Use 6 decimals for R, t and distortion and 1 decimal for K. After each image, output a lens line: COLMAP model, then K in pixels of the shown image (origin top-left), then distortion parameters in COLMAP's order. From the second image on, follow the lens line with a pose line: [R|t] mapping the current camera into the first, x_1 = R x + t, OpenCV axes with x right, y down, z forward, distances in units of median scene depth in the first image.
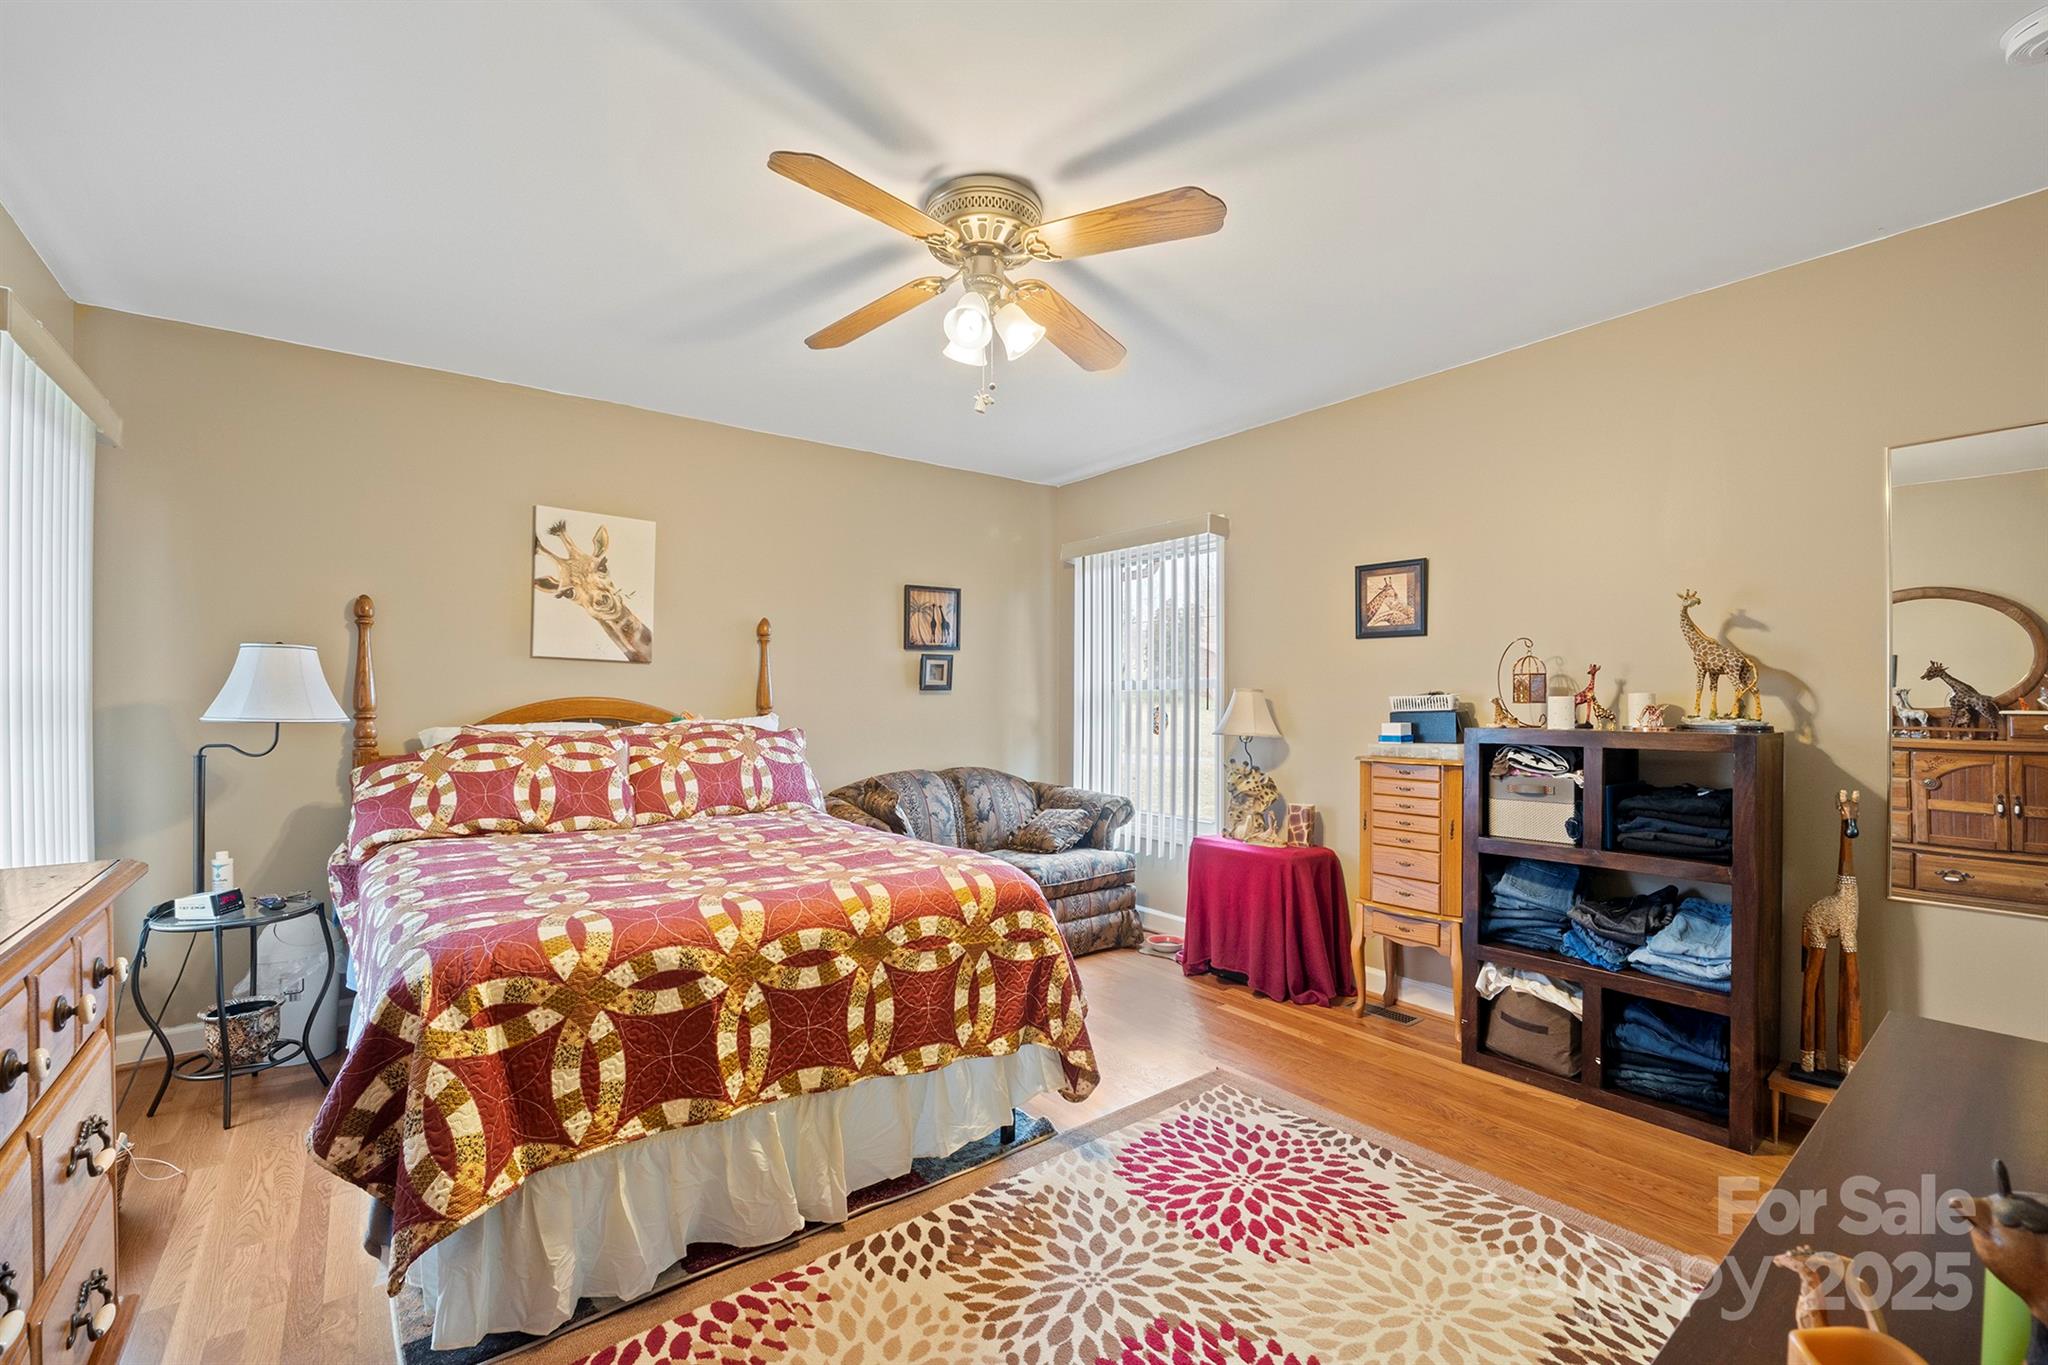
lens RADIAL K [[875.7, 0, 1022.4], [0, 875.7, 717.5], [0, 0, 1]] dist [-0.008918, -0.000098]
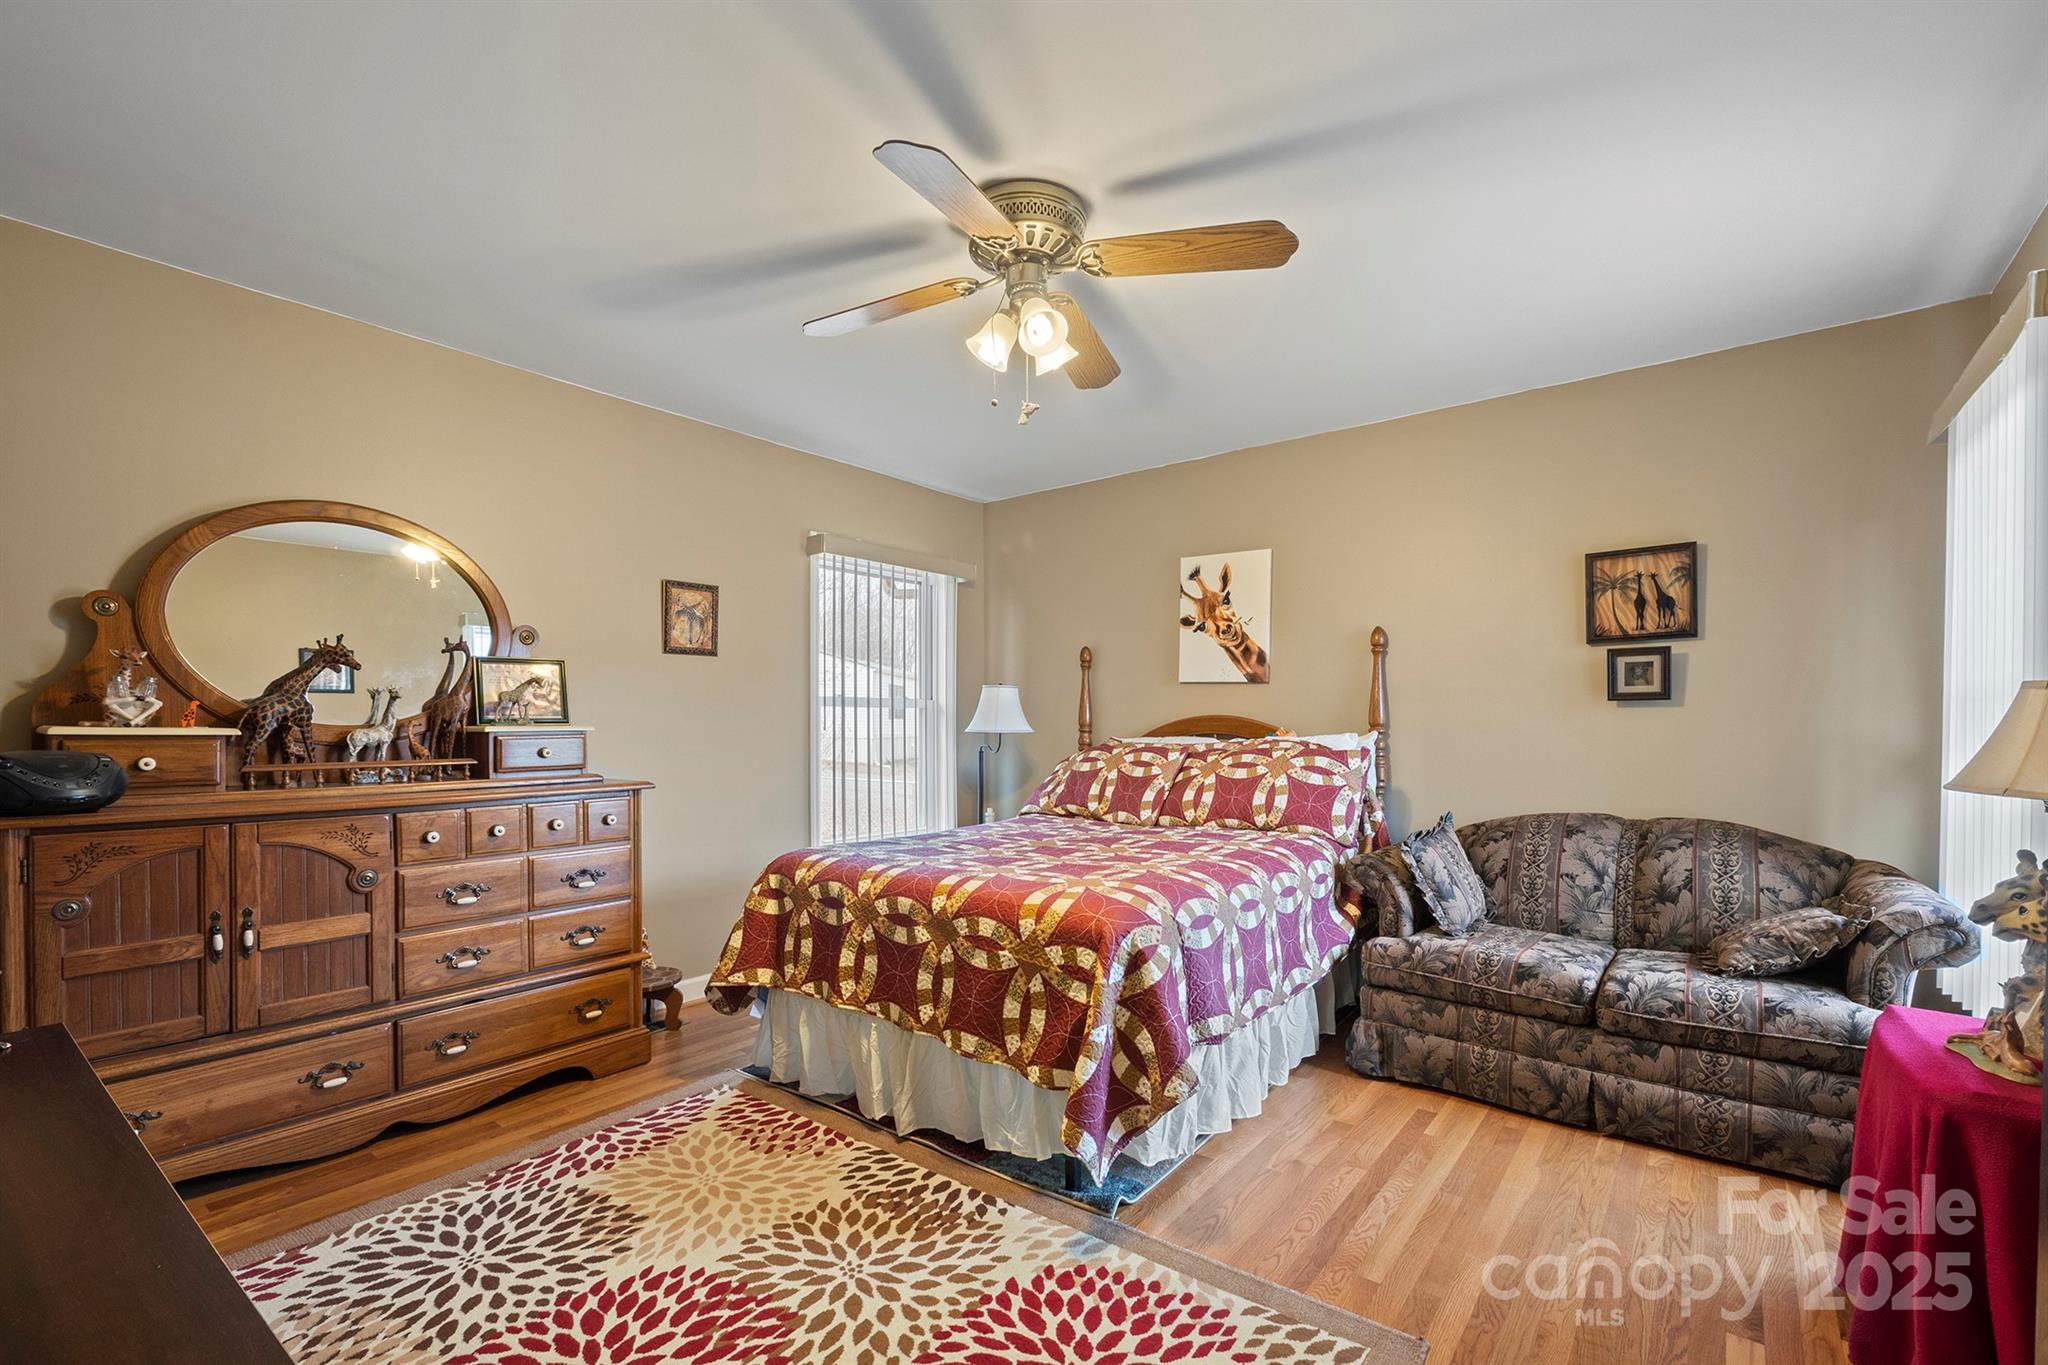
lens RADIAL K [[884.8, 0, 1013.5], [0, 884.8, 740.2], [0, 0, 1]] dist [-0.010366, 0.000381]
pose [[0.239056, 0.018506, -0.970829, 0.850793], [-0.014258, 0.999777, 0.015547, -0.007157], [0.970901, 0.010125, 0.239267, 0.692684]]
